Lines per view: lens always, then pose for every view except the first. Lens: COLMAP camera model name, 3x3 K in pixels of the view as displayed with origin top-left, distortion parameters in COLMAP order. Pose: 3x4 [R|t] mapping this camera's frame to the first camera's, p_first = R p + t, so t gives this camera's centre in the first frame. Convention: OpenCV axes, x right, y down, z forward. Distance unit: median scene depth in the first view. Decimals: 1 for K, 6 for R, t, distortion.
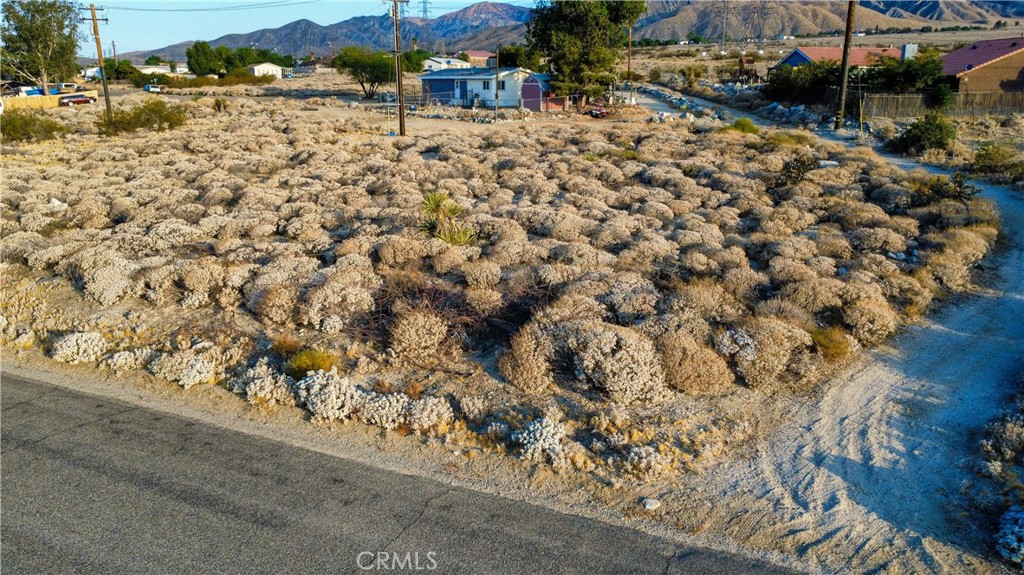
lens RADIAL K [[774.6, 0, 515.5], [0, 774.6, 287.2], [0, 0, 1]] dist [0.007801, -0.011555]
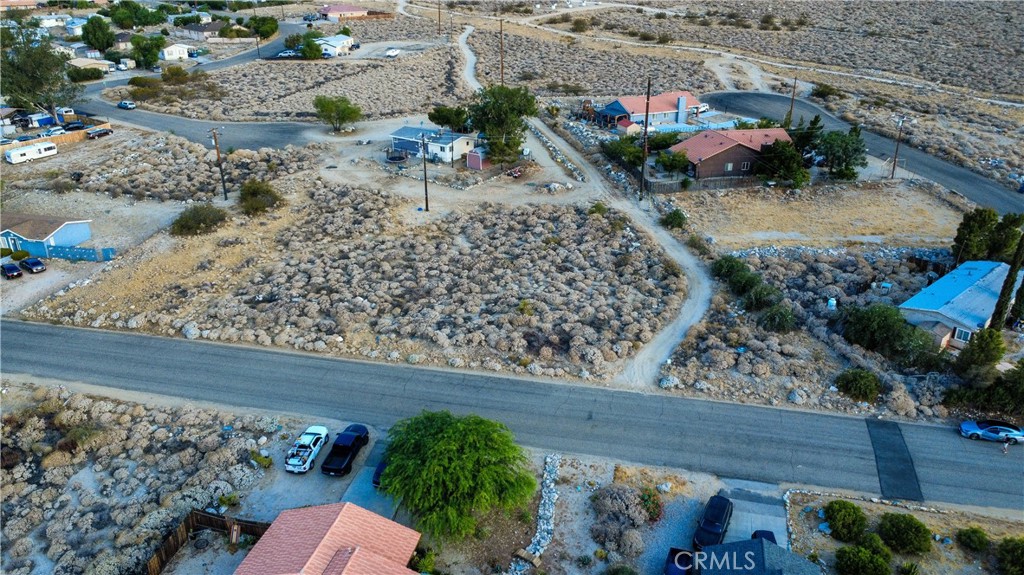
lens RADIAL K [[774.6, 0, 515.1], [0, 774.6, 288.3], [0, 0, 1]] dist [0.007801, -0.011555]
pose [[0.974628, -0.089177, 0.205300, -0.282504], [0.057915, 0.986443, 0.153546, -0.236940], [-0.216209, -0.137760, 0.966579, -0.758051]]
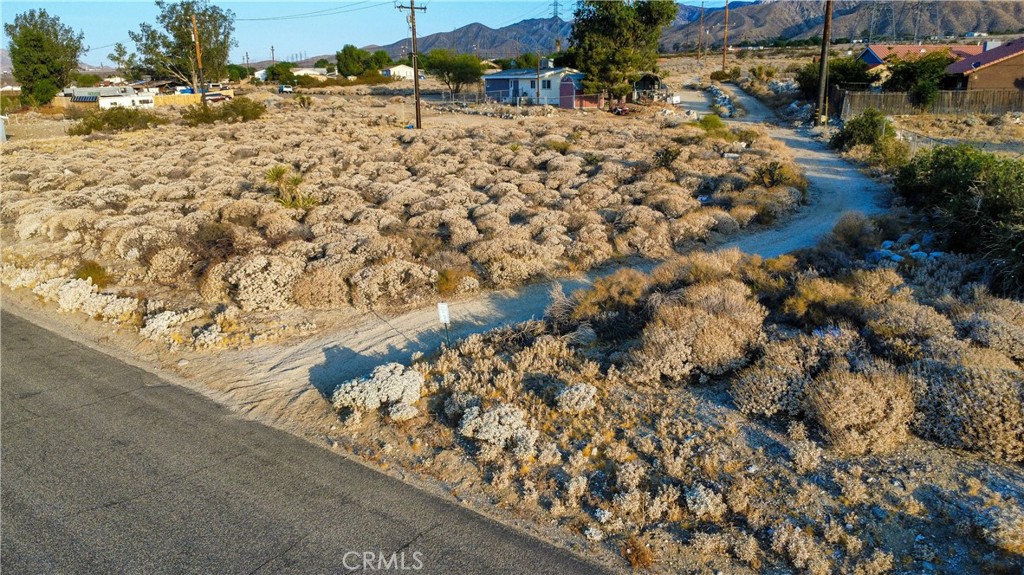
lens RADIAL K [[774.6, 0, 516.4], [0, 774.6, 287.4], [0, 0, 1]] dist [0.007801, -0.011555]
pose [[0.978597, 0.051906, -0.199131, 0.185644], [-0.052178, 0.998630, 0.003887, 0.017225], [0.199060, 0.006586, 0.979965, -0.052891]]
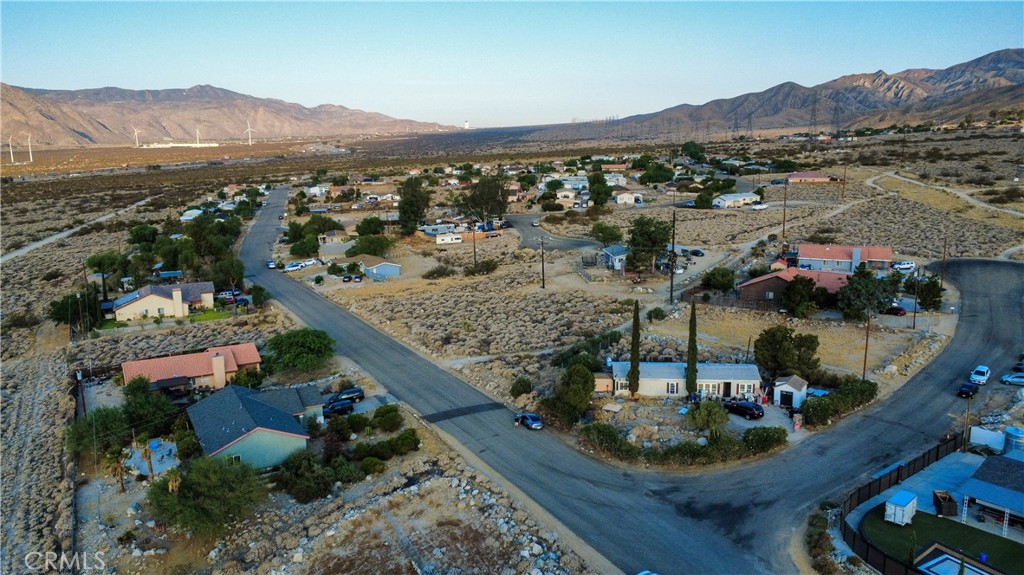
lens RADIAL K [[774.6, 0, 515.3], [0, 774.6, 284.8], [0, 0, 1]] dist [0.007801, -0.011555]
pose [[0.825702, 0.097746, -0.555573, 1.107315], [-0.135762, 0.990359, -0.027531, -0.095412], [0.547526, 0.098158, 0.831012, -1.167230]]
